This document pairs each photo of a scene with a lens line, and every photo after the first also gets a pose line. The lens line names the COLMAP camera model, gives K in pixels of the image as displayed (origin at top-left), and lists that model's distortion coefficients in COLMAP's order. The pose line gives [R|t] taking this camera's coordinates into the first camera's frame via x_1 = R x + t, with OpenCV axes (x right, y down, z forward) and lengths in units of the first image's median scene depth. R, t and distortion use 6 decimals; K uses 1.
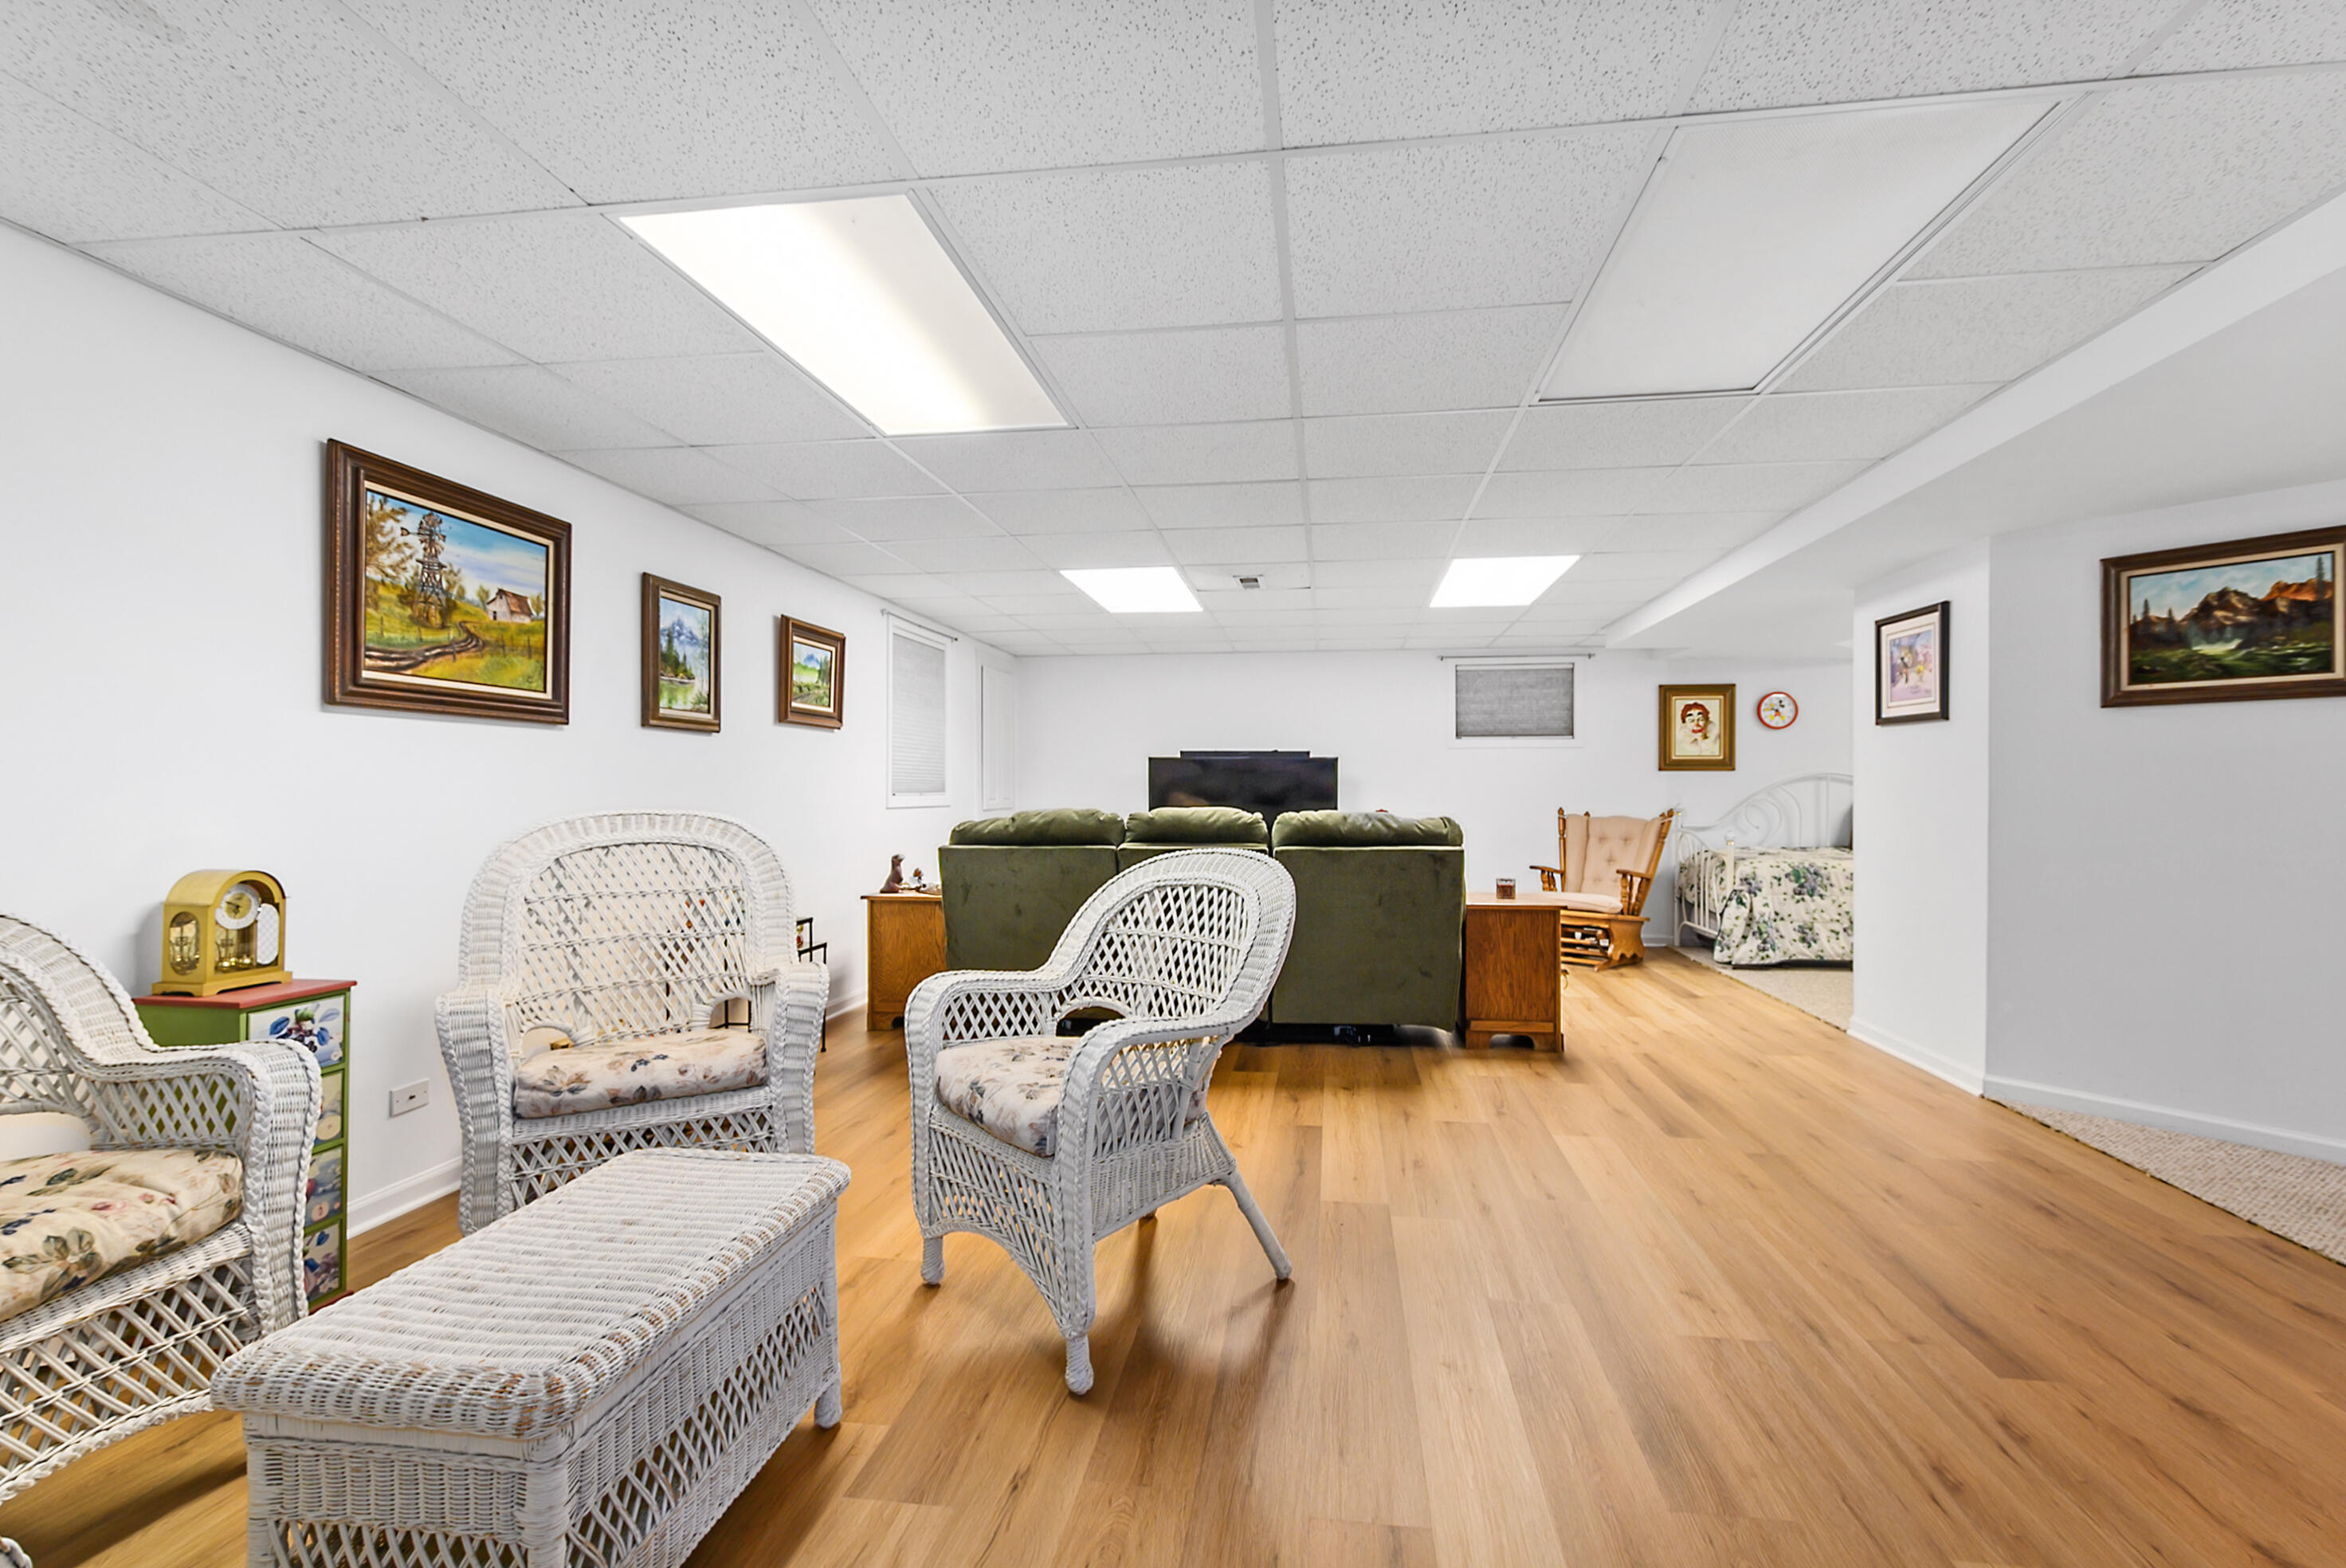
lens RADIAL K [[1031.1, 0, 1193.7], [0, 1031.1, 778.9], [0, 0, 1]] dist [0.007615, -0.002508]
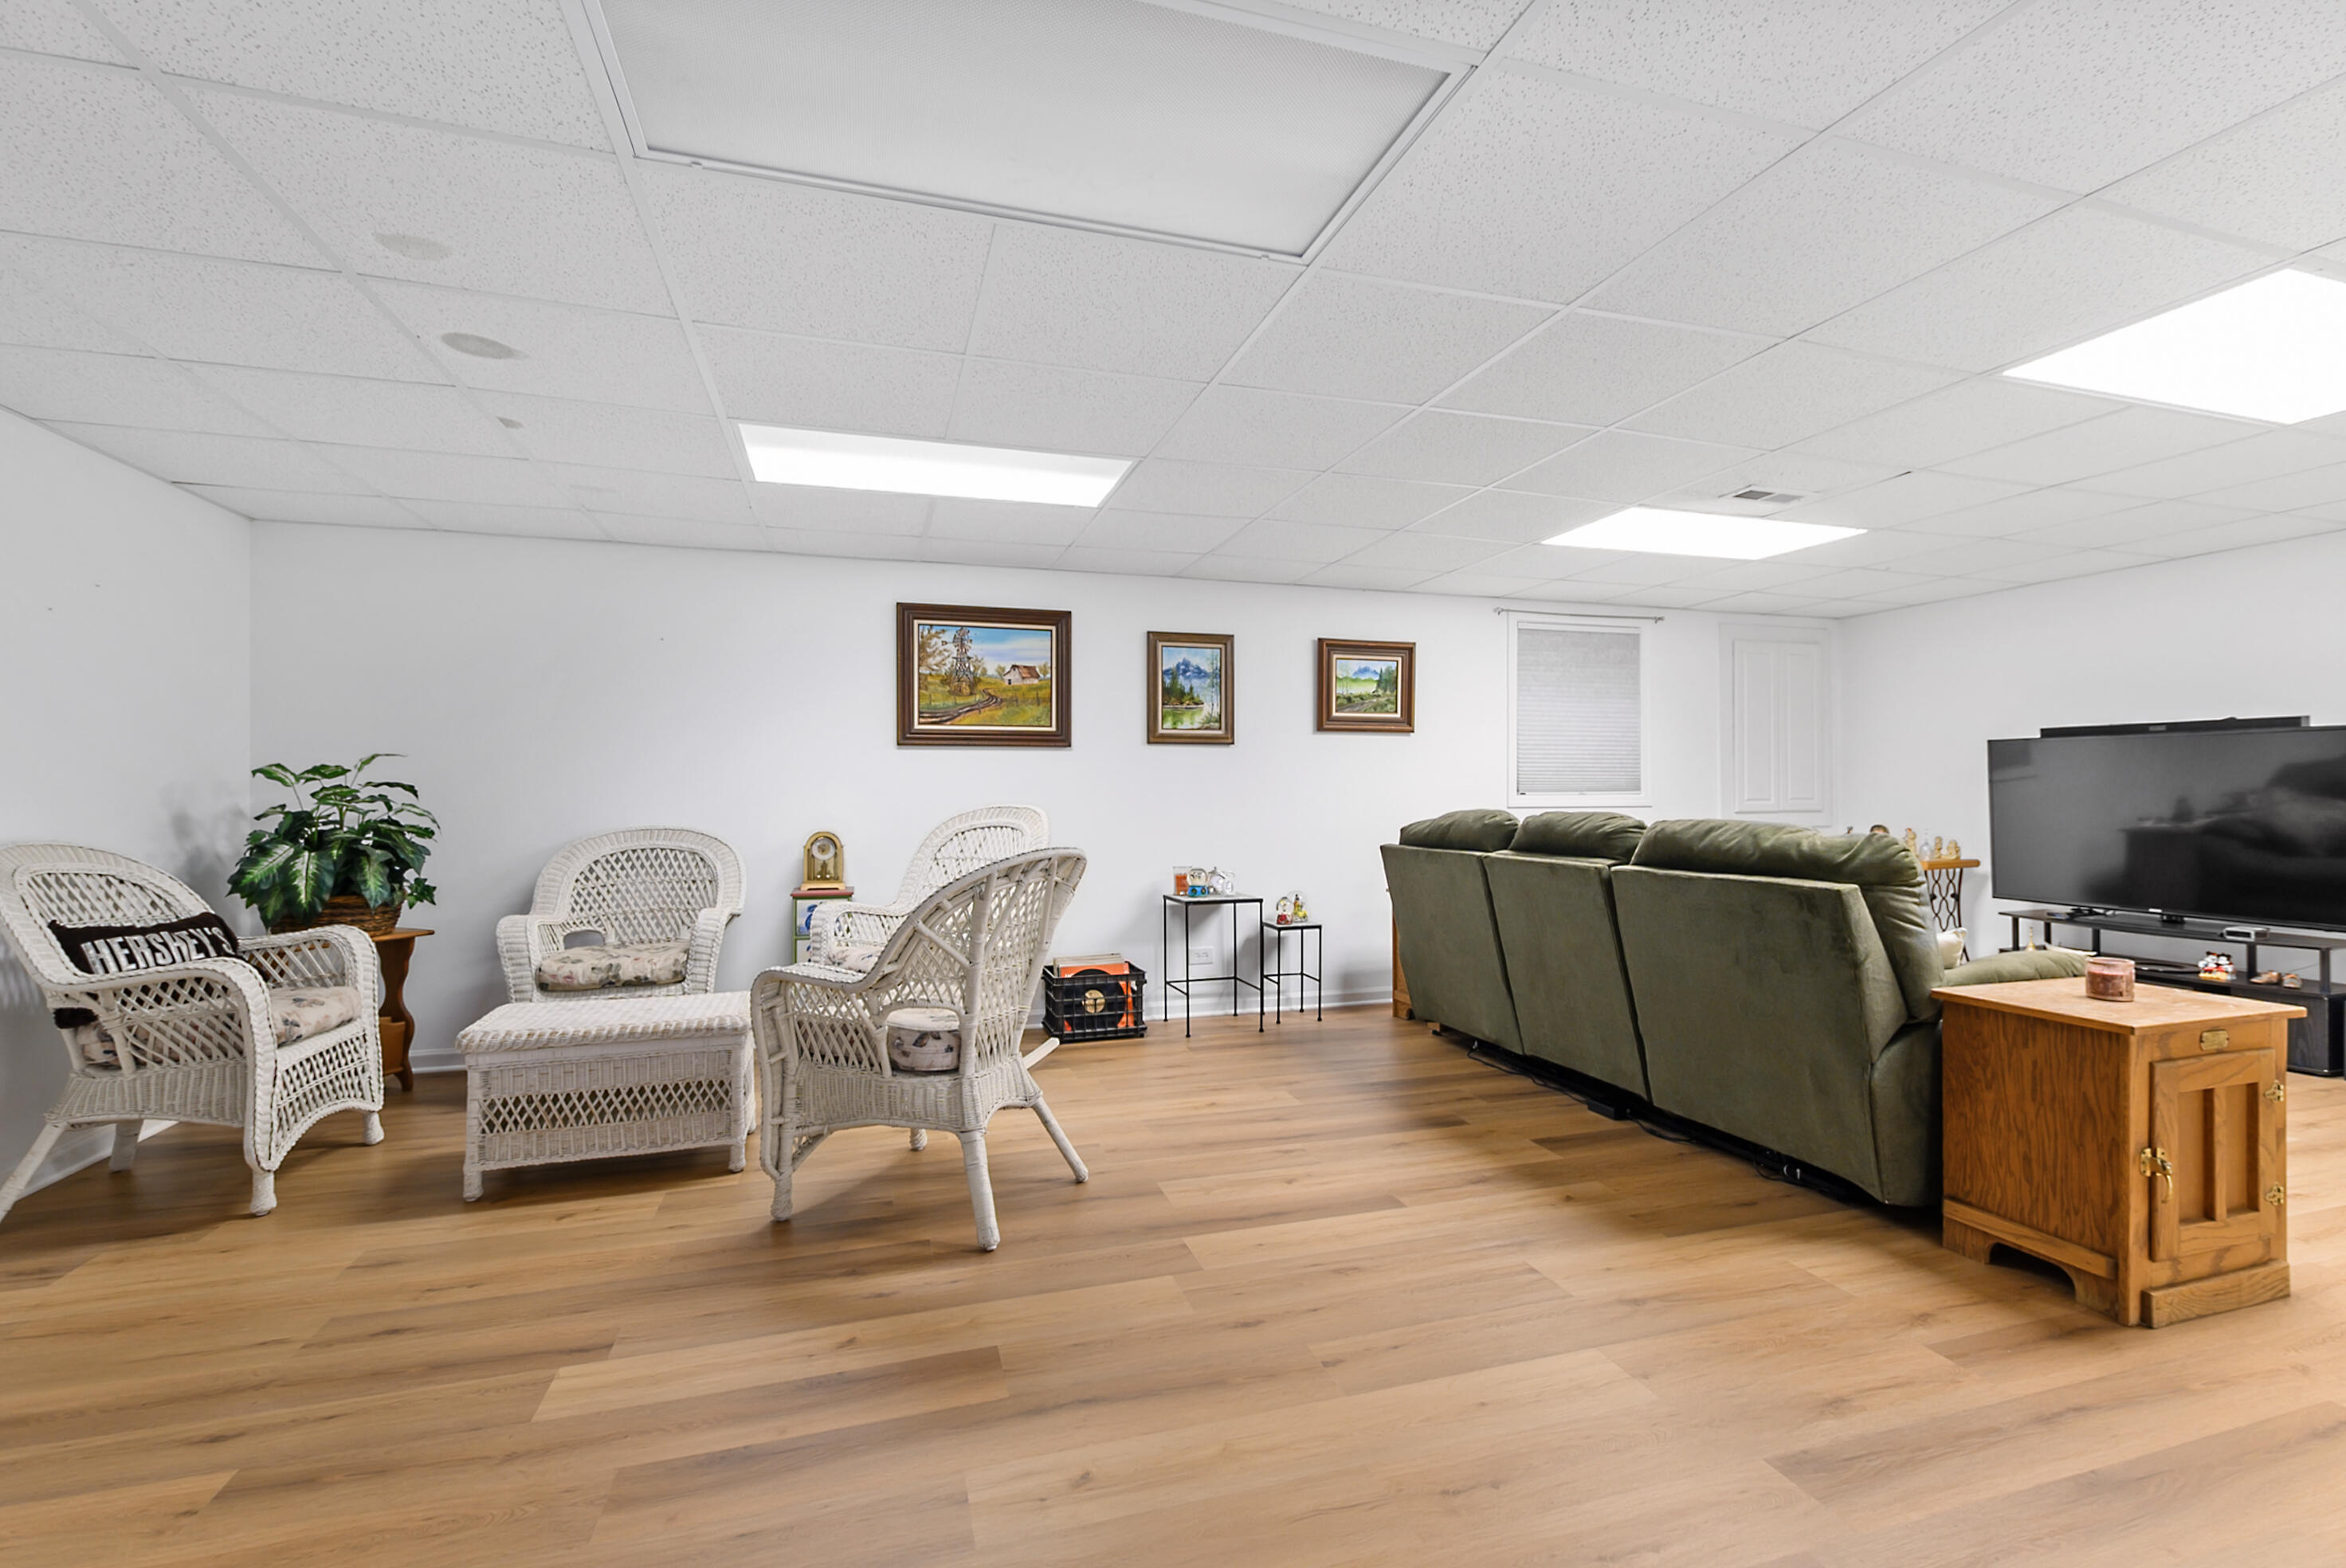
lens RADIAL K [[1031.1, 0, 1192.2], [0, 1031.1, 779.4], [0, 0, 1]] dist [0.007615, -0.002508]
pose [[0.427107, -0.011160, -0.904132, 0.806201], [0.013820, 0.999888, -0.005814, 0.005287], [0.904095, -0.010012, 0.427214, 0.521477]]
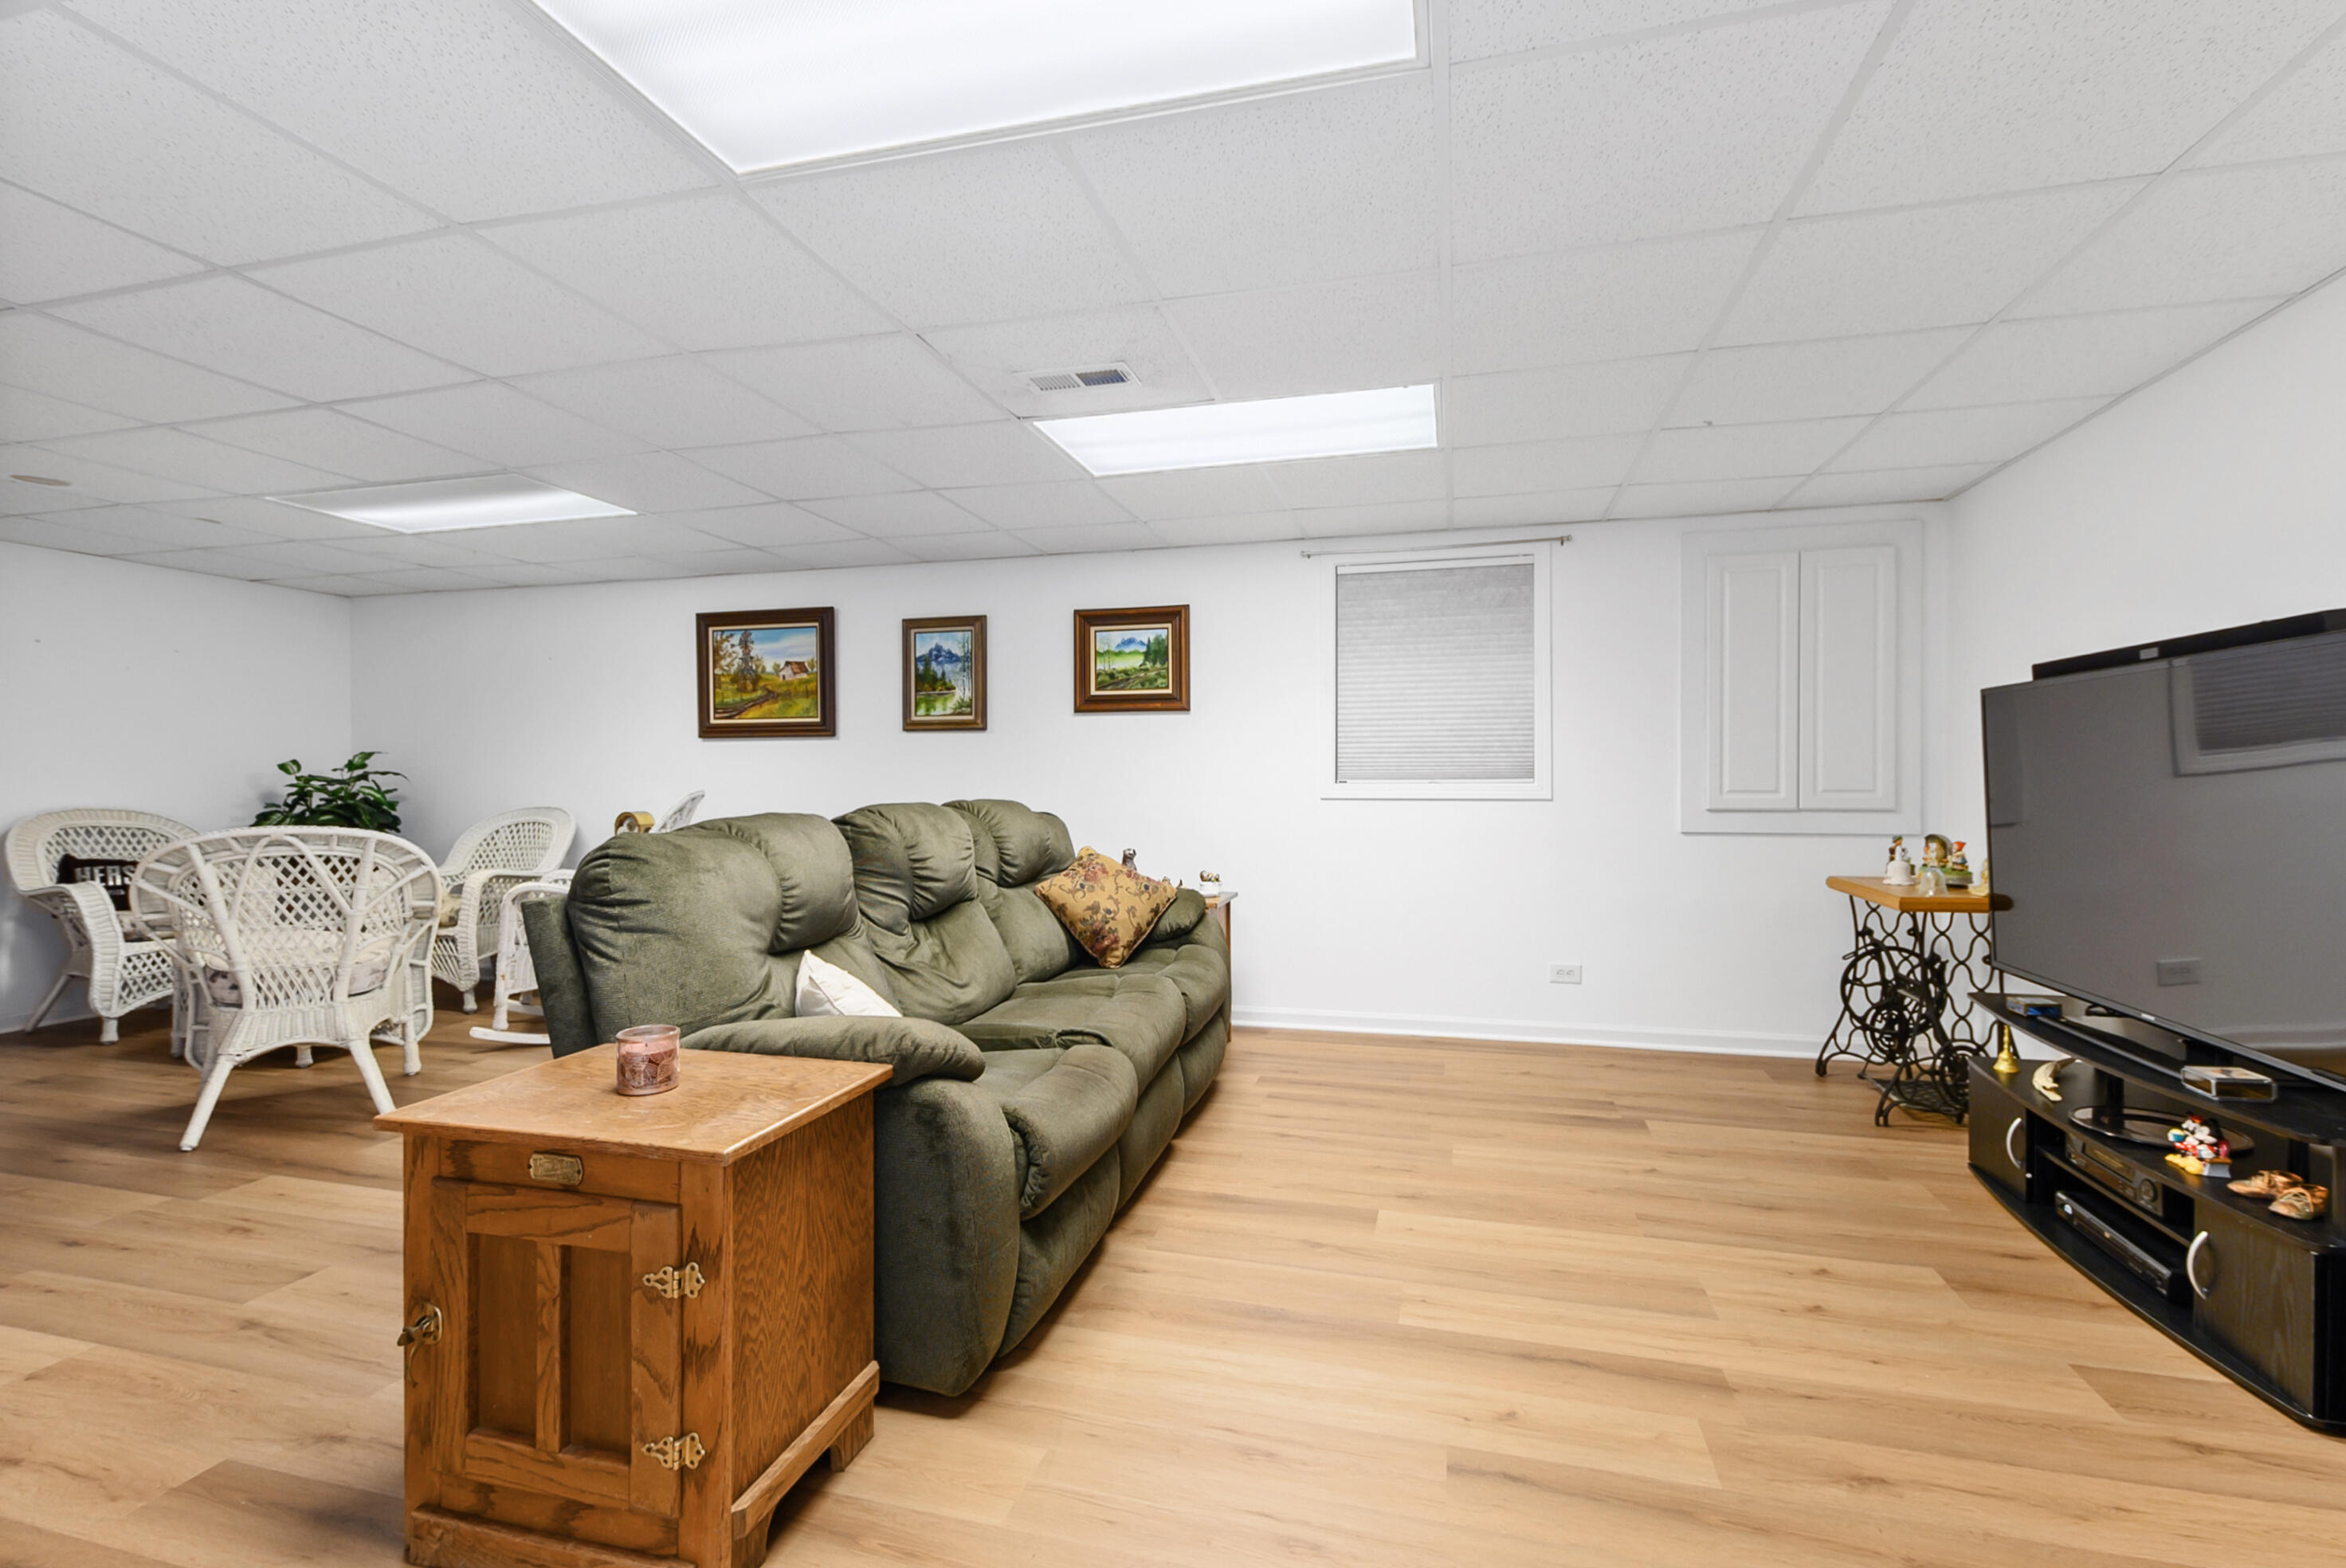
lens RADIAL K [[1031.1, 0, 1187.7], [0, 1031.1, 781.2], [0, 0, 1]] dist [0.007615, -0.002508]
pose [[-0.123557, 0.001755, -0.992336, 0.870848], [0.014151, 0.999900, 0.000007, 0.023011], [0.992237, -0.014042, -0.123570, 1.714626]]
